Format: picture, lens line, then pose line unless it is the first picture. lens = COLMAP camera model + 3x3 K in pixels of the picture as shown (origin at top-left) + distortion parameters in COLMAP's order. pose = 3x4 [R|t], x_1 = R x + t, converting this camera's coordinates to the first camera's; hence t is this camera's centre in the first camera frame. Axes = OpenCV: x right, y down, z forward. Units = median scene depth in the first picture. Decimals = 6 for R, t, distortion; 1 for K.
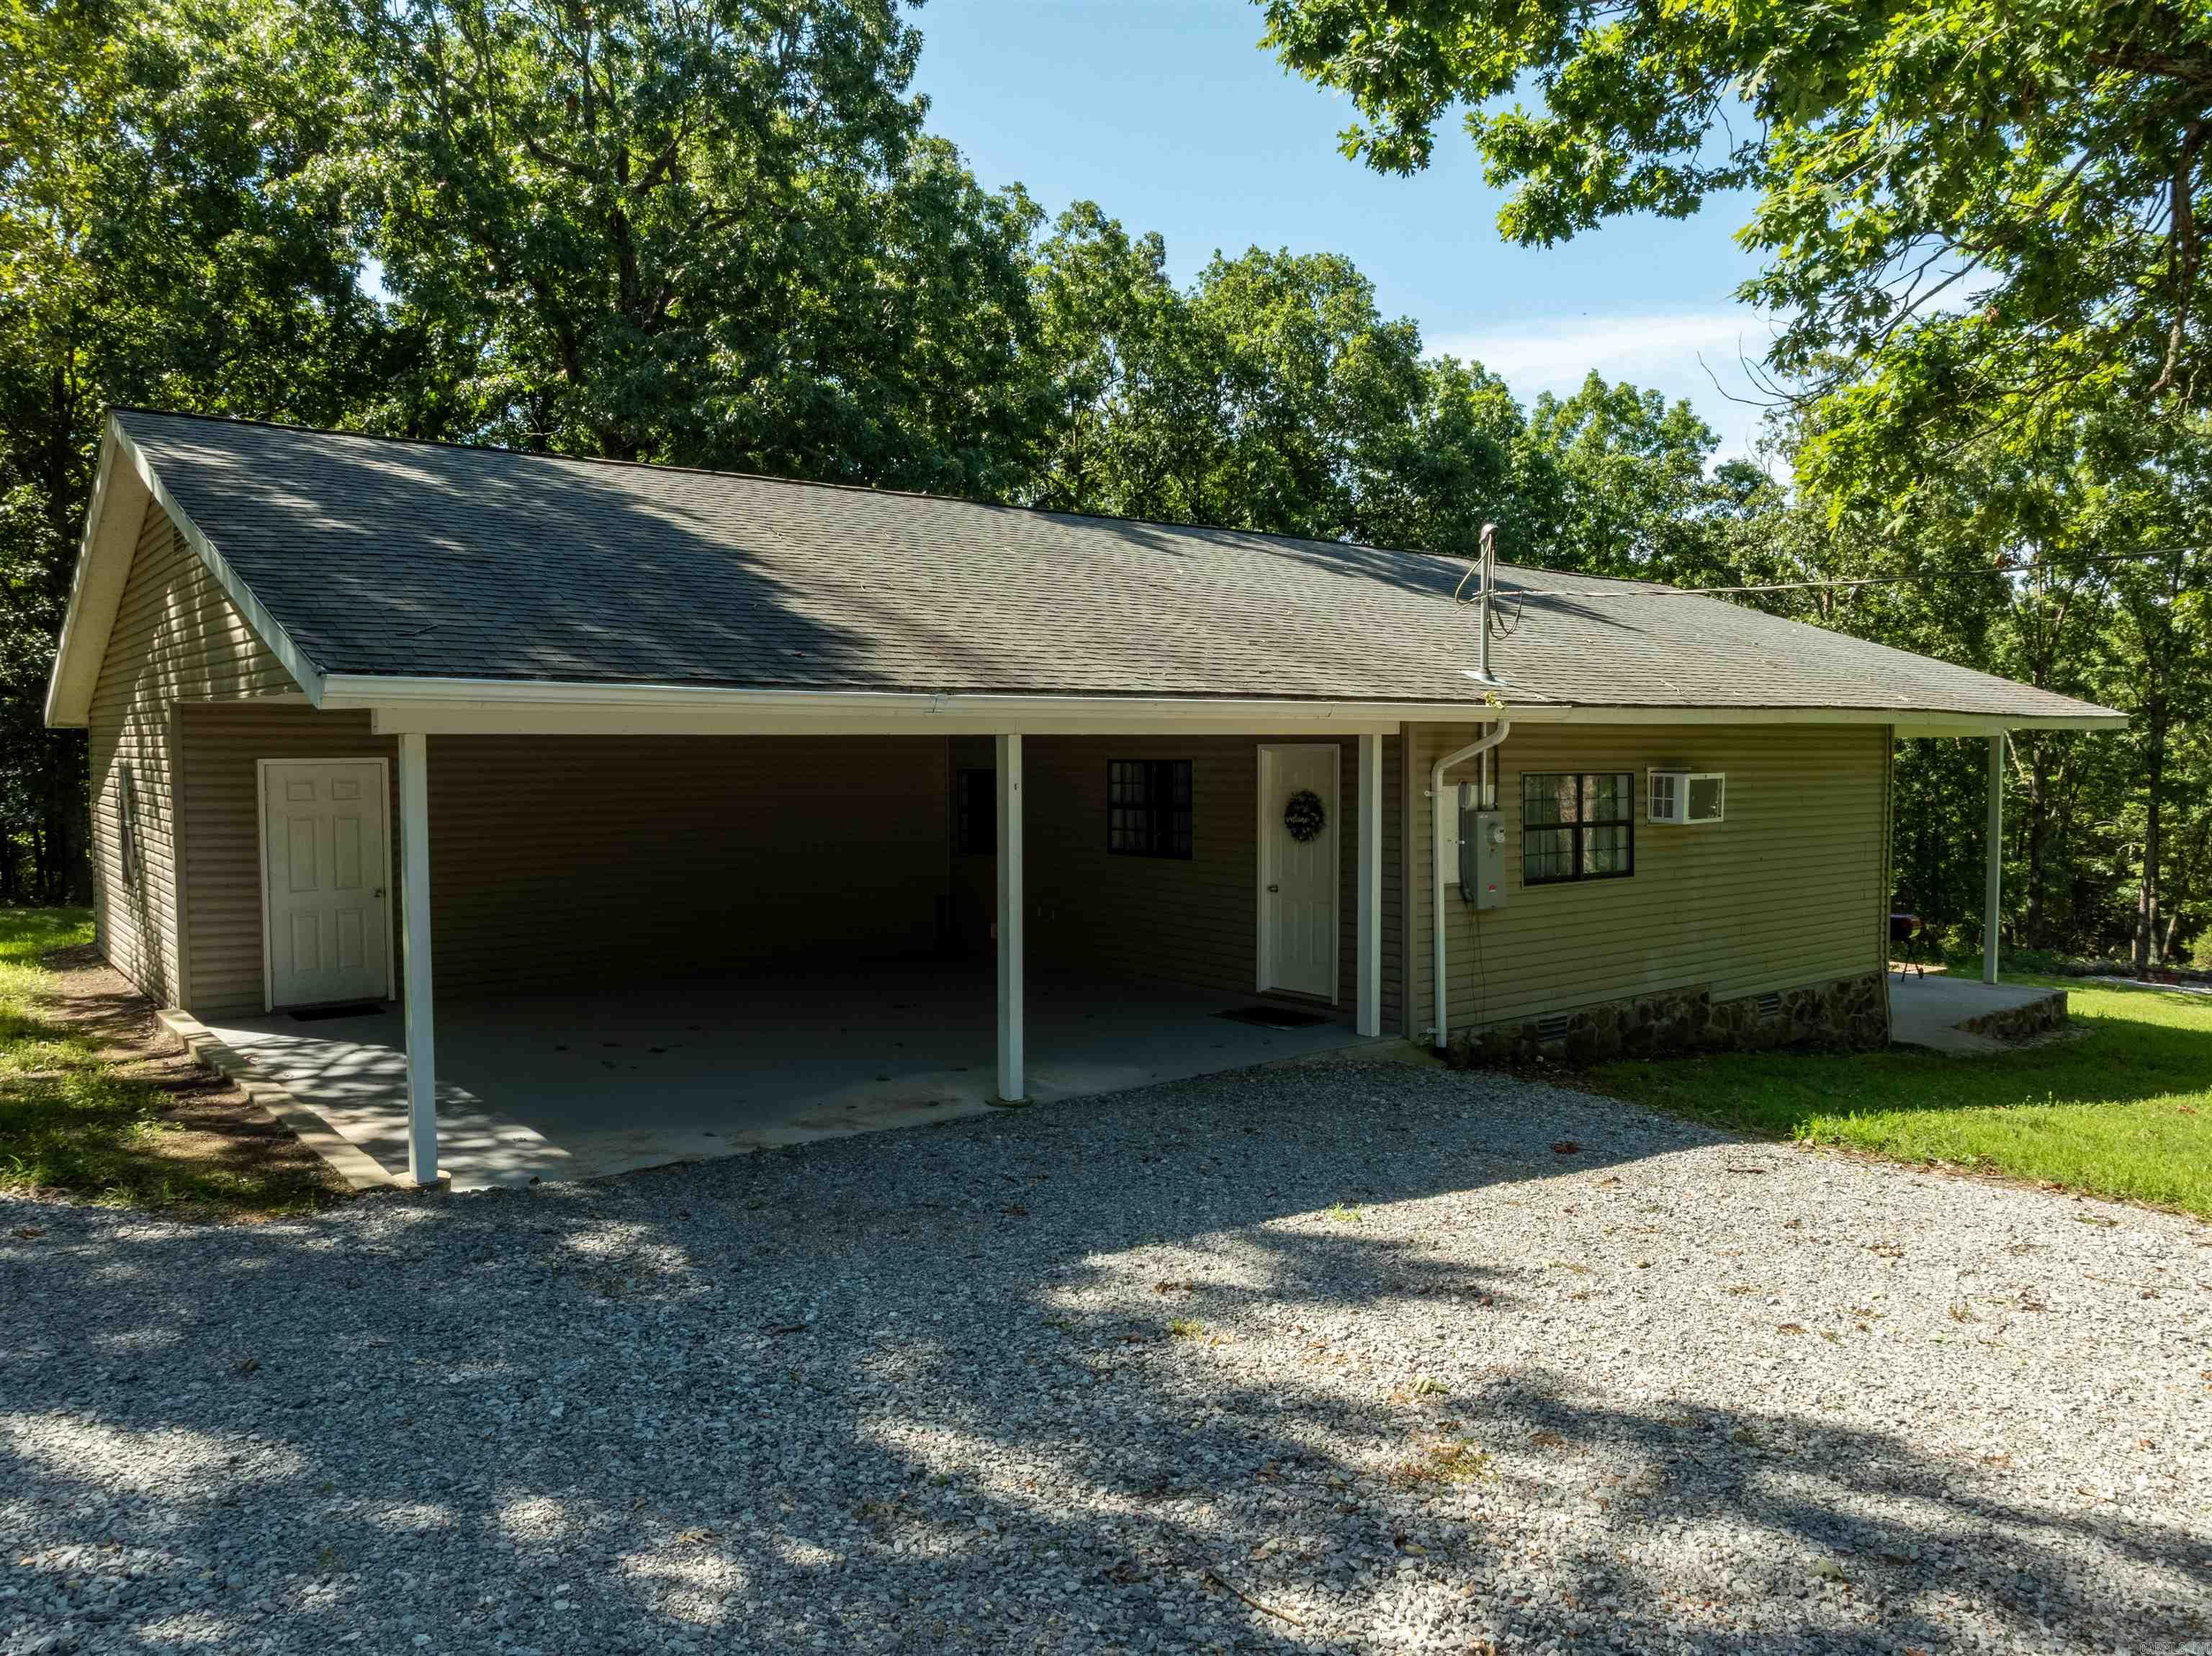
lens RADIAL K [[1512.5, 0, 1047.5], [0, 1512.5, 845.8], [0, 0, 1]] dist [-0.044471, 0.028115]
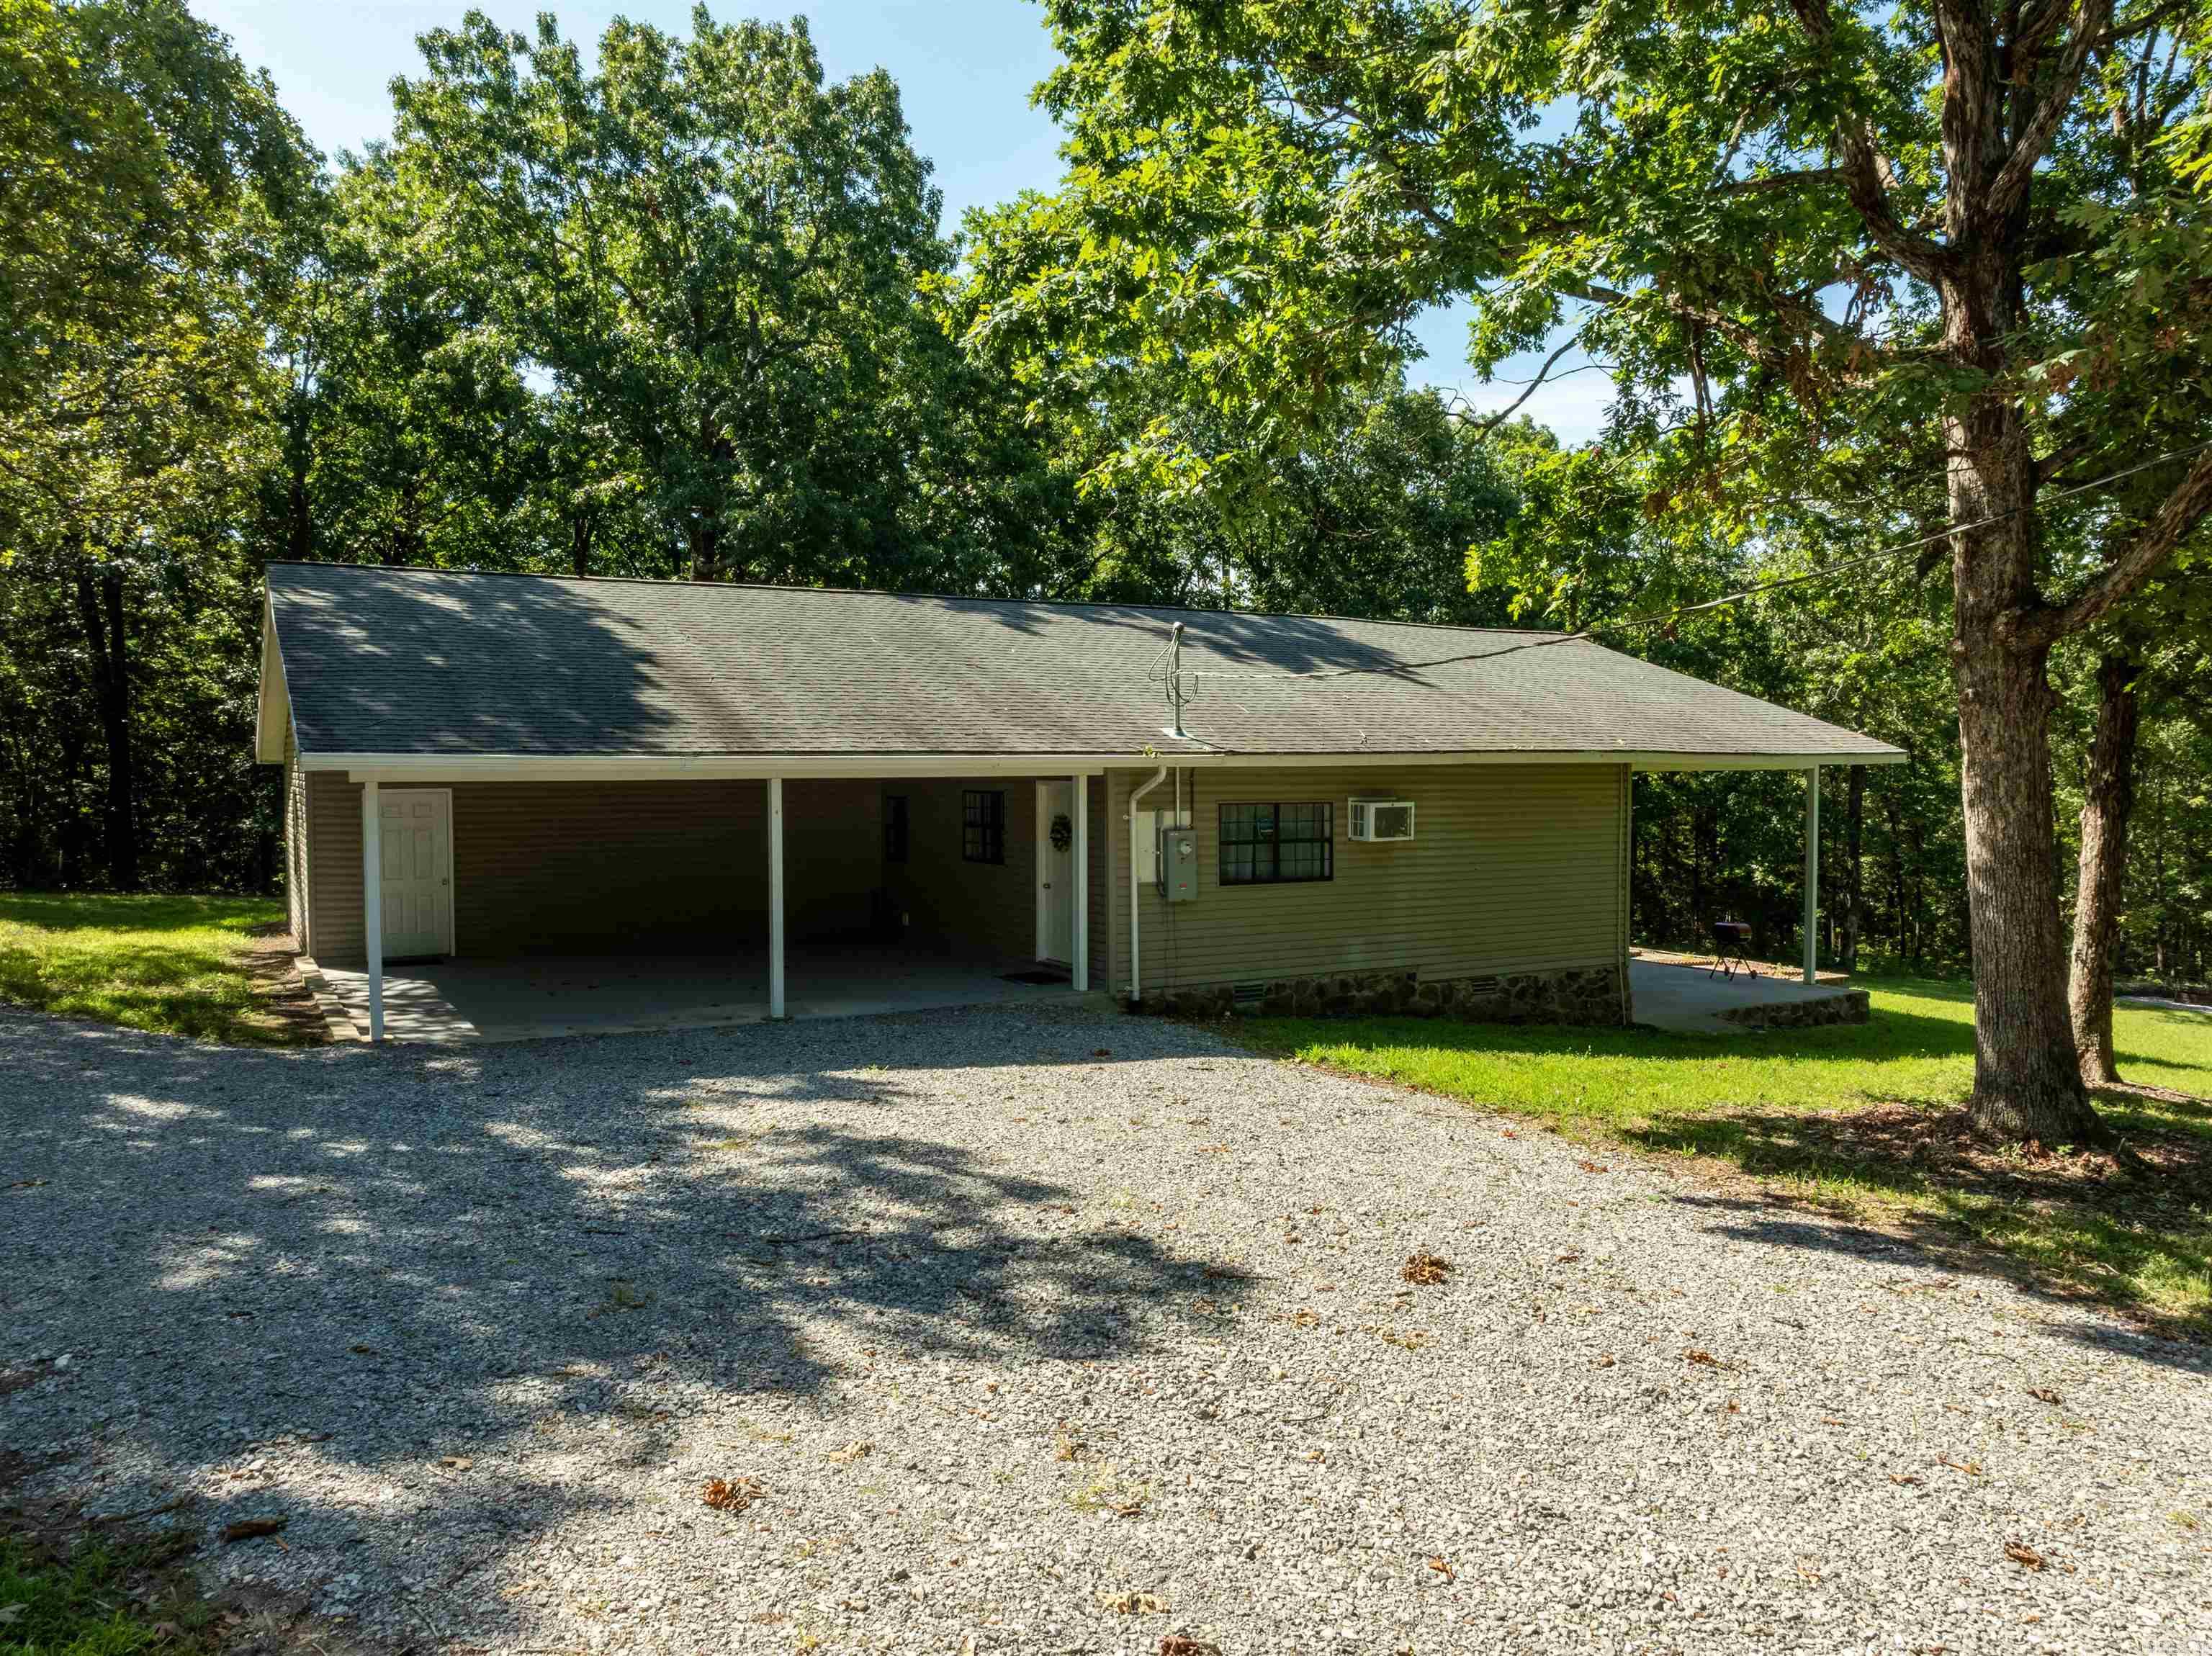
lens RADIAL K [[1557.9, 0, 1093.7], [0, 1557.9, 833.2], [0, 0, 1]] dist [-0.028752, -0.009363]
pose [[0.988989, 0.007268, -0.147812, 0.426417], [-0.010014, 0.999791, -0.017845, 0.005652], [0.147651, 0.019129, 0.988854, -0.417480]]
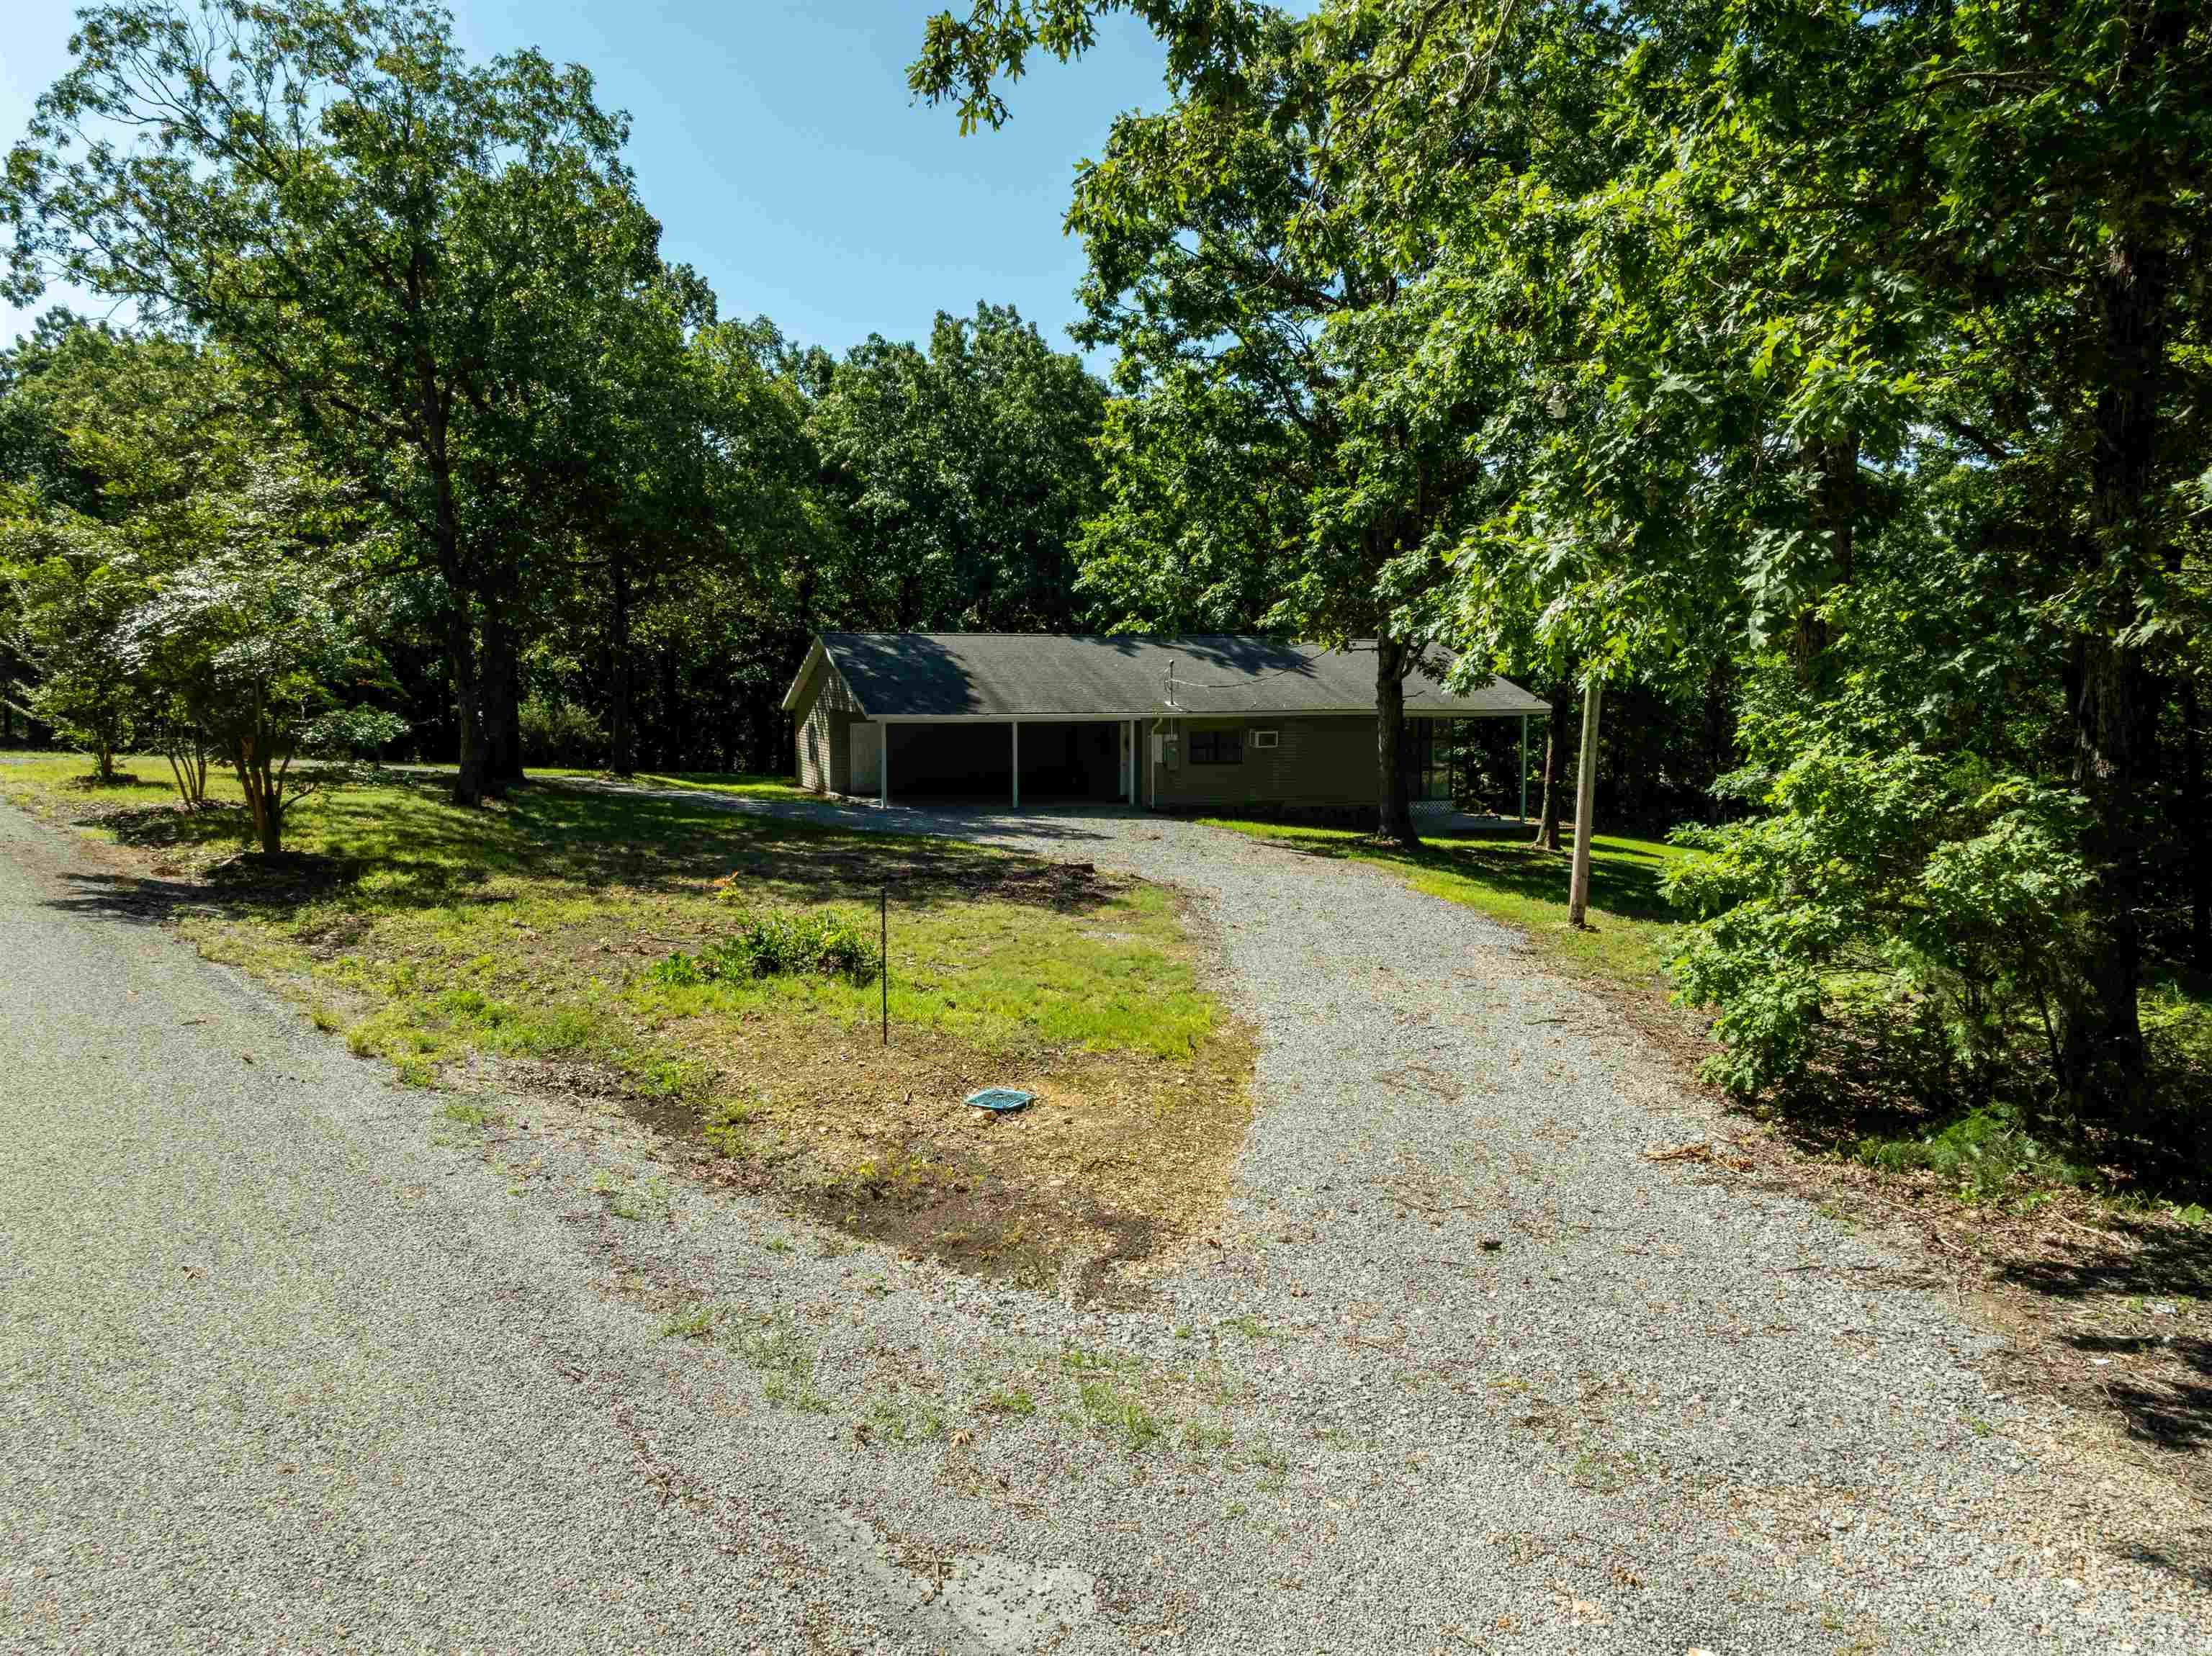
lens RADIAL K [[1557.9, 0, 1093.7], [0, 1557.9, 833.2], [0, 0, 1]] dist [-0.028752, -0.009363]
pose [[0.952932, 0.031847, -0.301508, 1.220340], [-0.021586, 0.999071, 0.037303, 0.057030], [0.302416, -0.029038, 0.952734, -2.514156]]
